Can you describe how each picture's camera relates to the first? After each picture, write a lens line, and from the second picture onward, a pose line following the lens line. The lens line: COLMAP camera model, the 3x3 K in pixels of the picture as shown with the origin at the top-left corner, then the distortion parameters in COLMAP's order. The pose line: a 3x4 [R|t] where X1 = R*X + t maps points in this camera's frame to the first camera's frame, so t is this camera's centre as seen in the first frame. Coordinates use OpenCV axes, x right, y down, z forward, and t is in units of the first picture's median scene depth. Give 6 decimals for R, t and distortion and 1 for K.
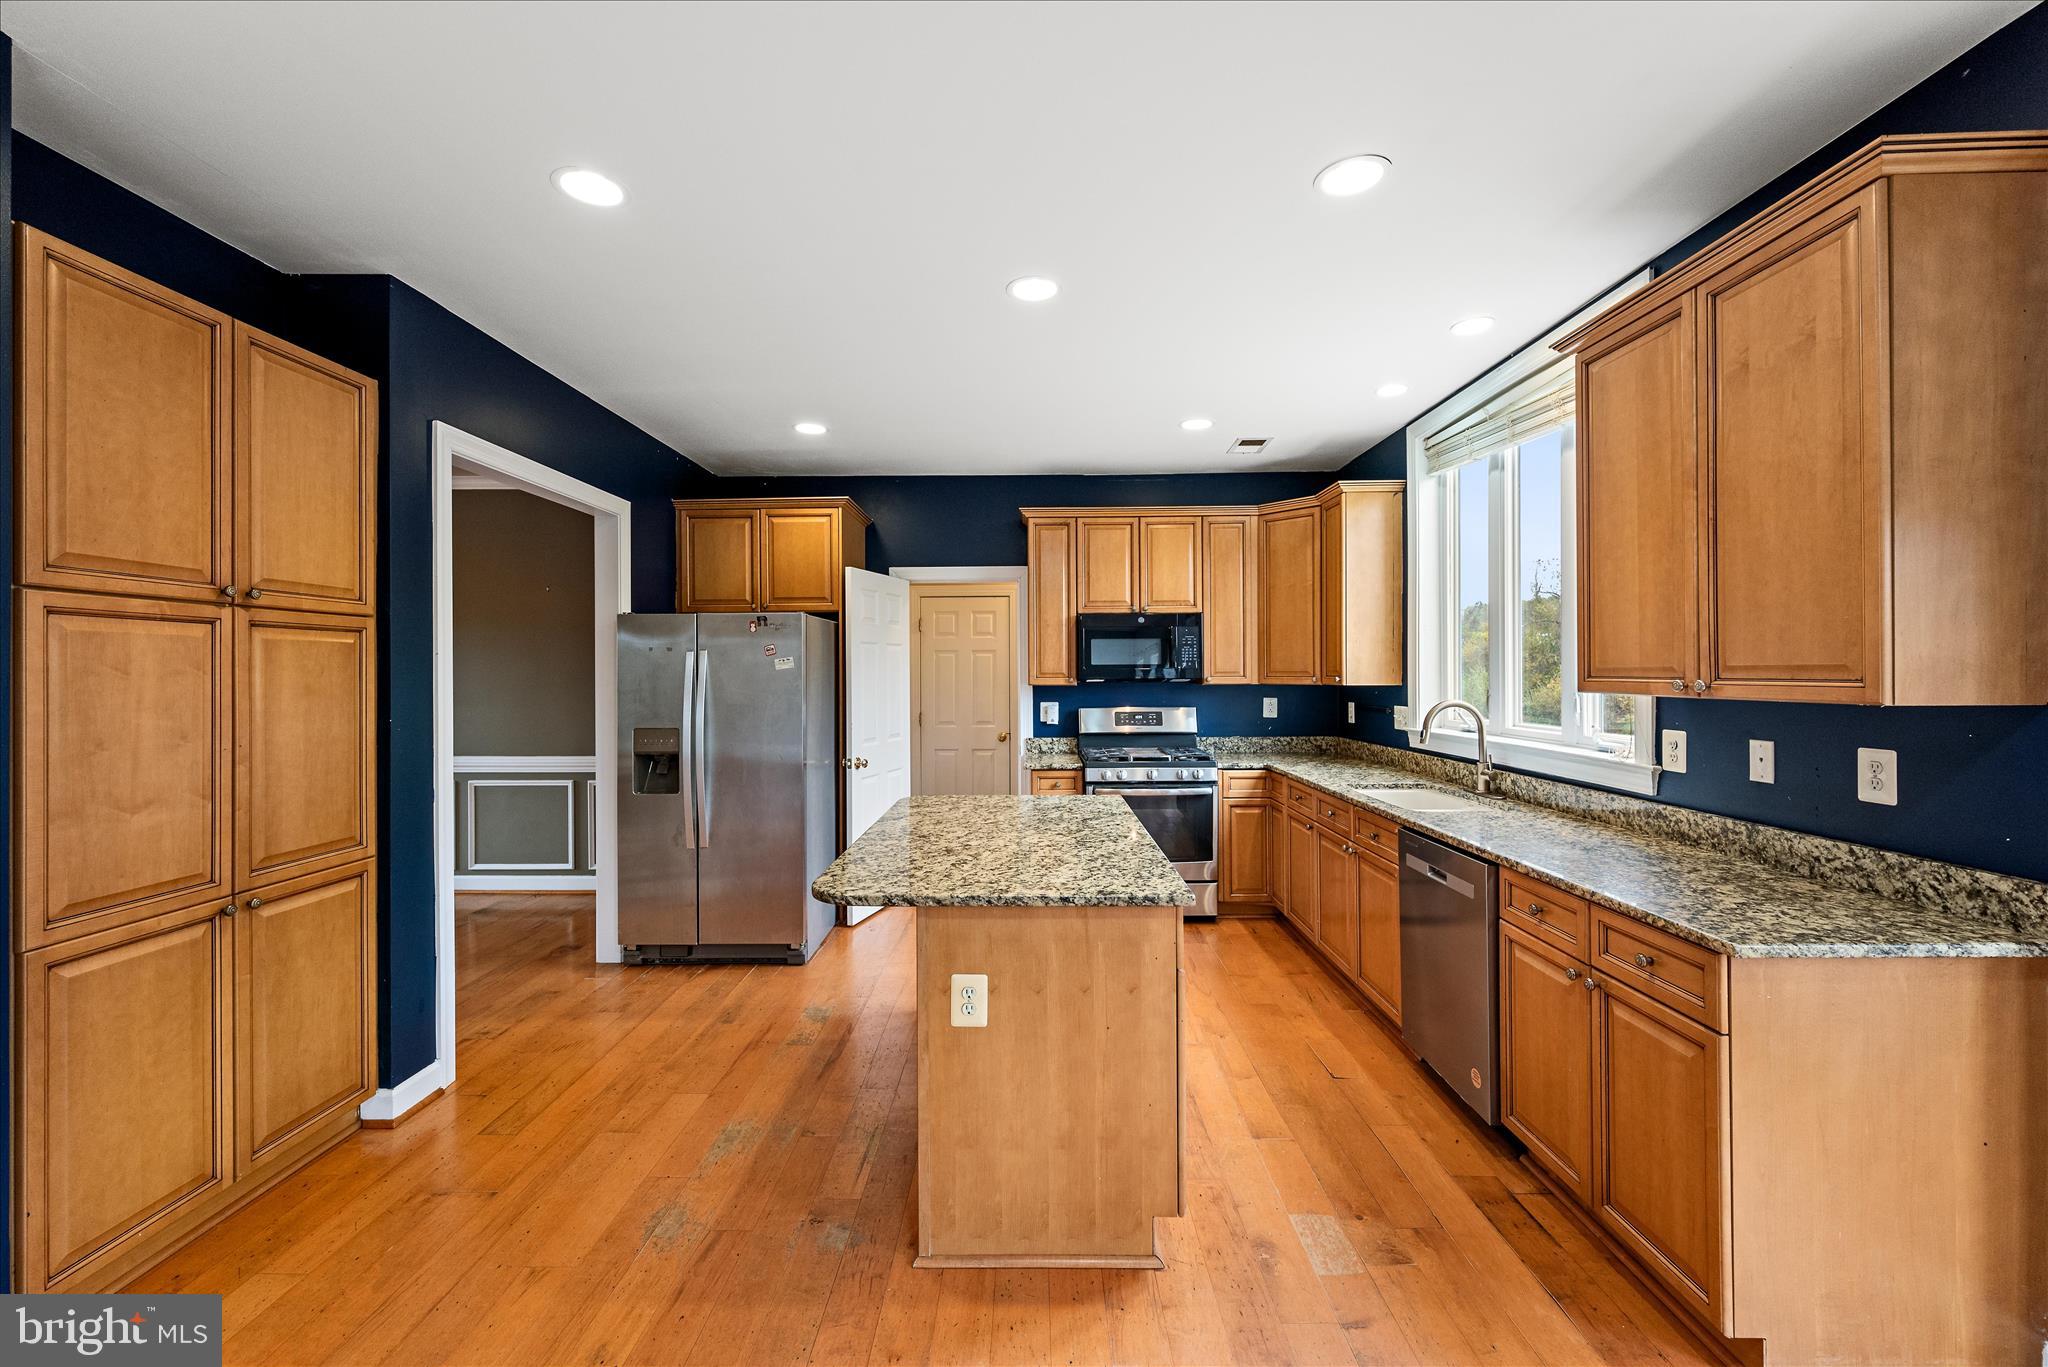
lens RADIAL K [[811.7, 0, 989.1], [0, 811.7, 670.8], [0, 0, 1]] dist [0.000680, 0.000145]
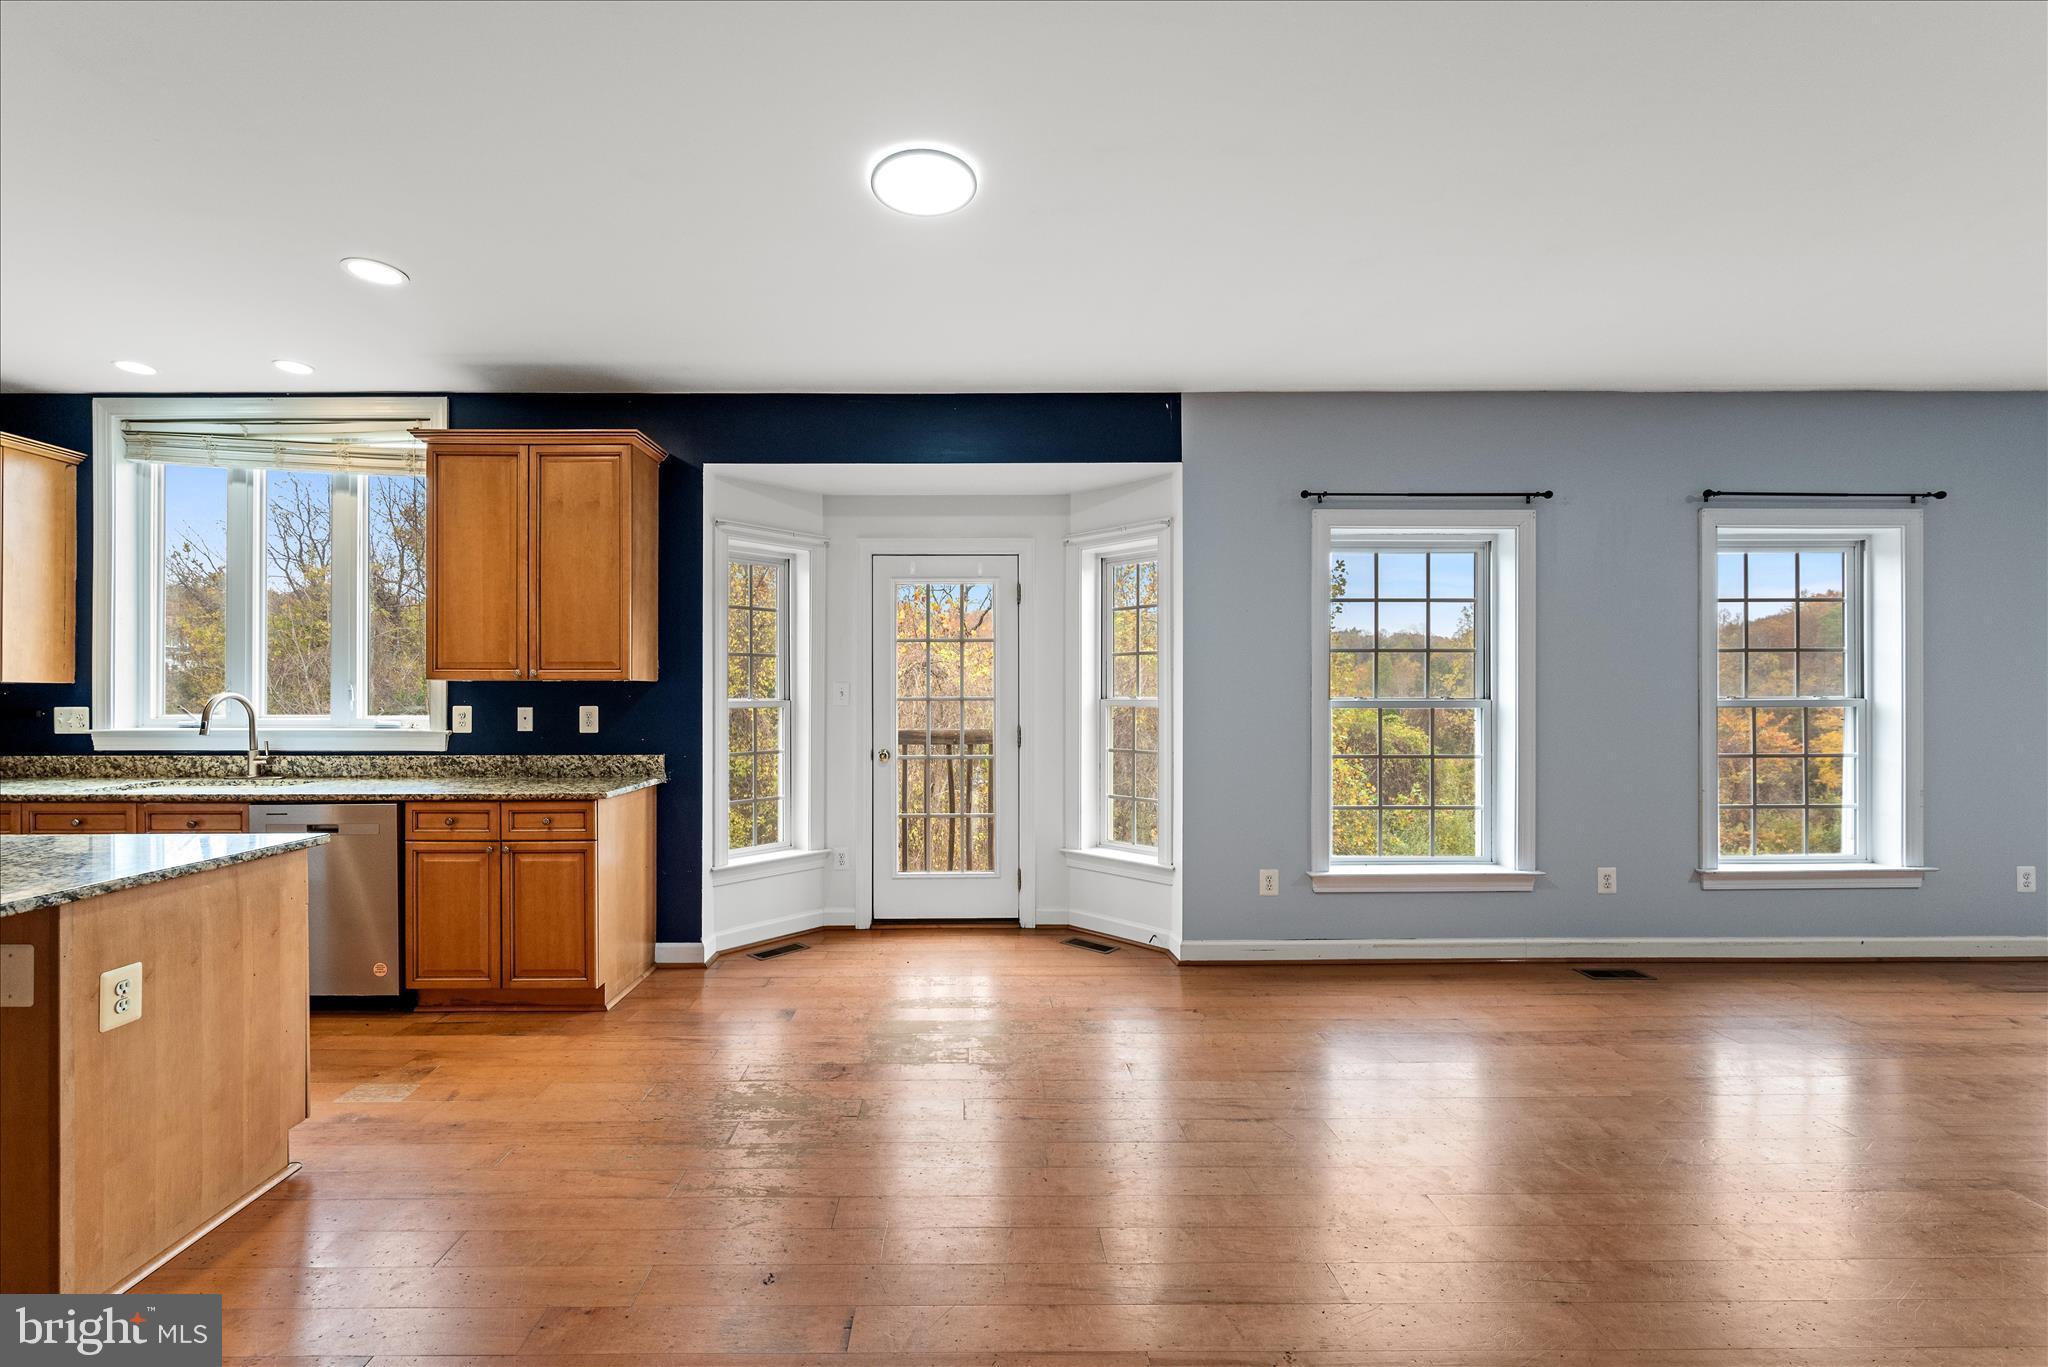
lens RADIAL K [[816.3, 0, 1021.5], [0, 816.3, 697.3], [0, 0, 1]] dist [-0.000036, -0.000149]
pose [[-0.074510, 0.002167, 0.997218, -0.913934], [0.000653, 0.999998, -0.002124, 0.071244], [-0.997220, 0.000493, -0.074511, 0.068162]]
